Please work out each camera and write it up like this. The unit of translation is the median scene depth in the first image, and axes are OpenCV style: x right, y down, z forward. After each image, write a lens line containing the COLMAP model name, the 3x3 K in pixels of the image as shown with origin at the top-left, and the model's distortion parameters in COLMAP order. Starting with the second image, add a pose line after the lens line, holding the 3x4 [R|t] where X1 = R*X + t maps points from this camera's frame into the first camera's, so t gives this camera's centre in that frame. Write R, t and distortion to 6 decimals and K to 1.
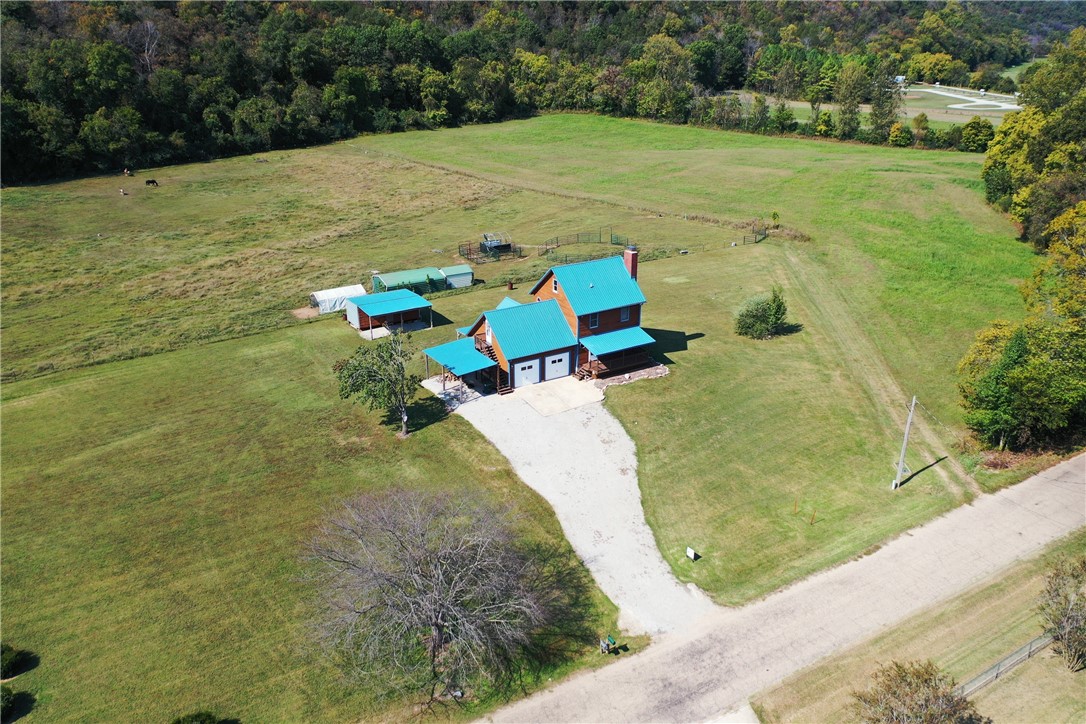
lens RADIAL K [[847.8, 0, 543.0], [0, 847.8, 362.0], [0, 0, 1]] dist [-0.002869, -0.005012]
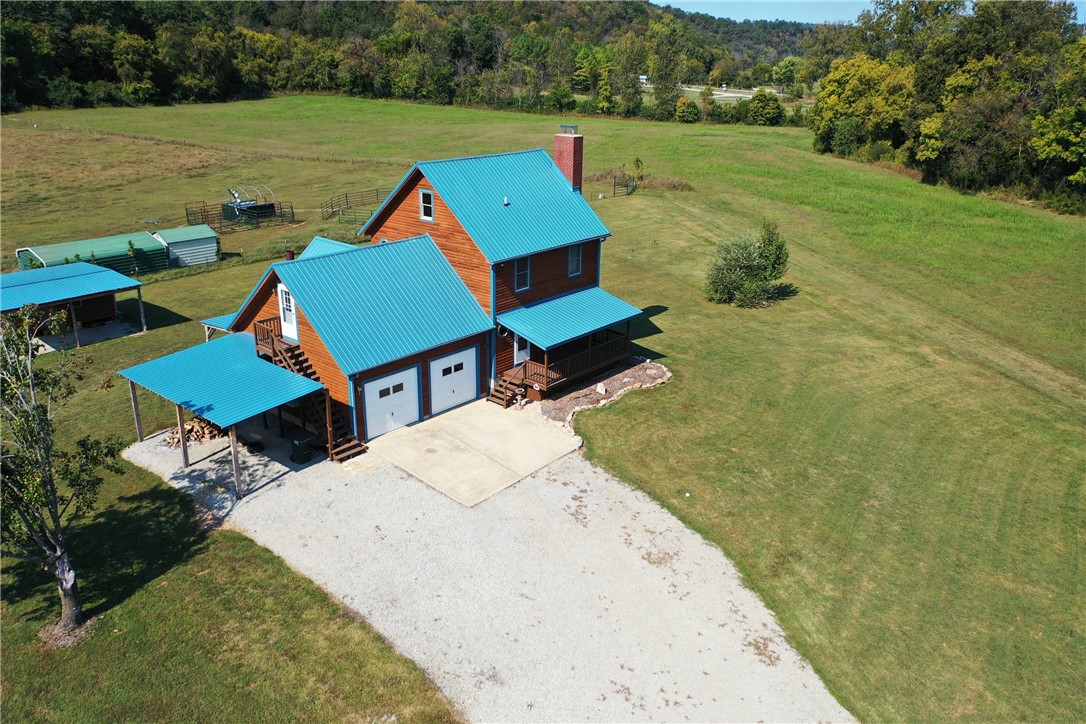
lens RADIAL K [[851.7, 0, 542.1], [0, 851.7, 359.0], [0, 0, 1]] dist [-0.004228, -0.003424]
pose [[0.953372, -0.083061, 0.290141, -0.023463], [0.091289, 0.995713, -0.014918, 0.001571], [-0.287658, 0.040709, 0.956868, 0.192159]]
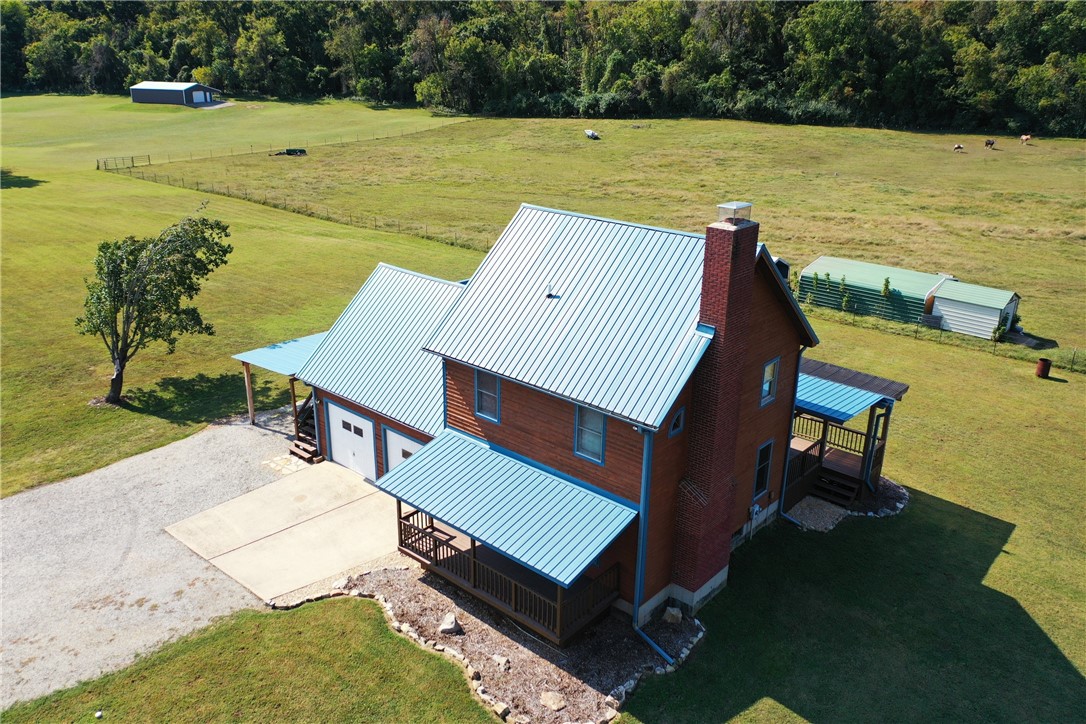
lens RADIAL K [[851.7, 0, 542.1], [0, 851.7, 359.0], [0, 0, 1]] dist [-0.004228, -0.003424]
pose [[0.286651, 0.340252, -0.895578, 0.113161], [-0.362951, 0.903694, 0.227165, -0.046665], [0.886622, 0.259934, 0.382540, 0.310314]]
